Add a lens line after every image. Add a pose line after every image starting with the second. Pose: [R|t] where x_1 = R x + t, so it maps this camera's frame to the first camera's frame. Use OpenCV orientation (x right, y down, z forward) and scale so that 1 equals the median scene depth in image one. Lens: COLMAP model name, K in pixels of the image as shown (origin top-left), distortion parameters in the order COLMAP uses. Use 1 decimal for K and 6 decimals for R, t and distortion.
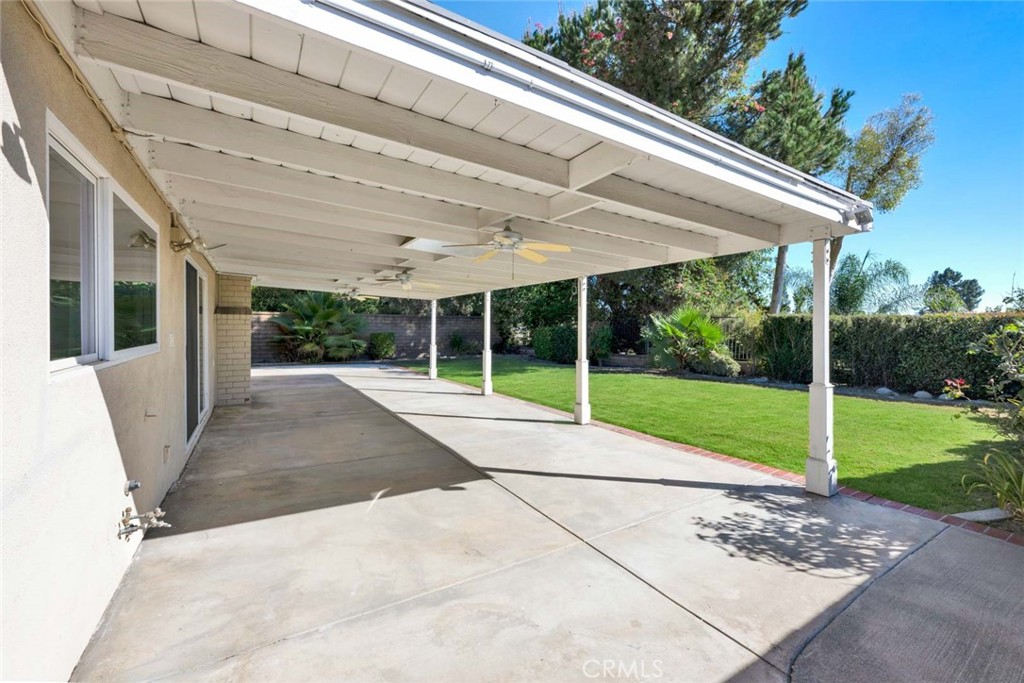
lens RADIAL K [[423.5, 0, 508.5], [0, 423.5, 327.6], [0, 0, 1]] dist [-0.000654, 0.000196]
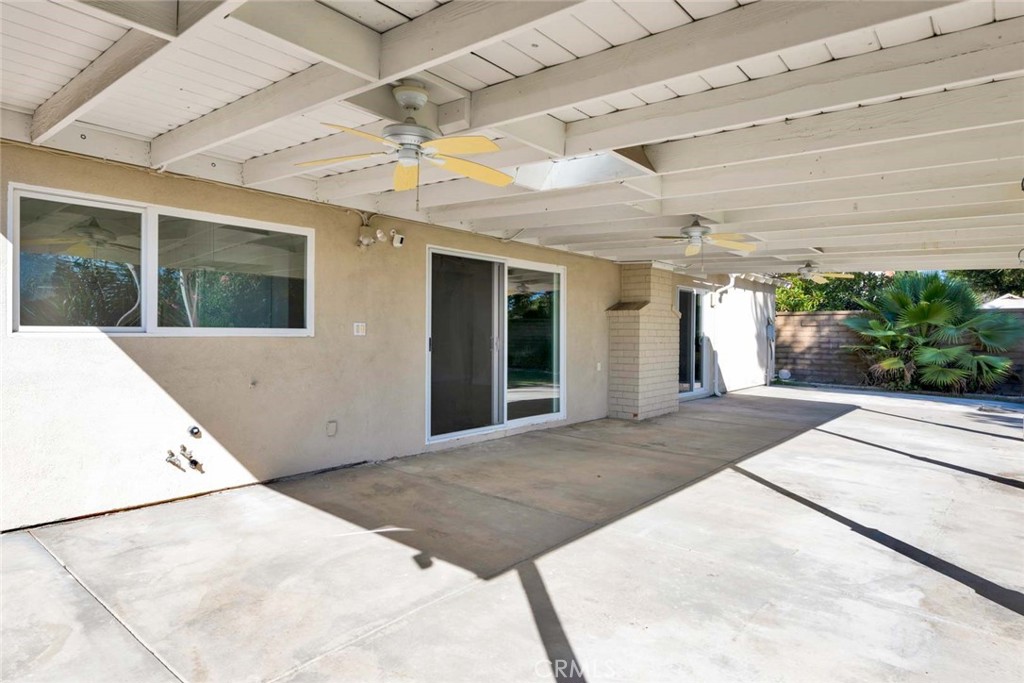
lens RADIAL K [[579.2, 0, 512.8], [0, 579.2, 336.2], [0, 0, 1]] dist [0.000443, -0.001978]
pose [[0.332922, 0.005835, -0.942936, 0.585105], [-0.010553, 0.999941, 0.002461, 0.031562], [0.942895, 0.009132, 0.332964, 0.679622]]
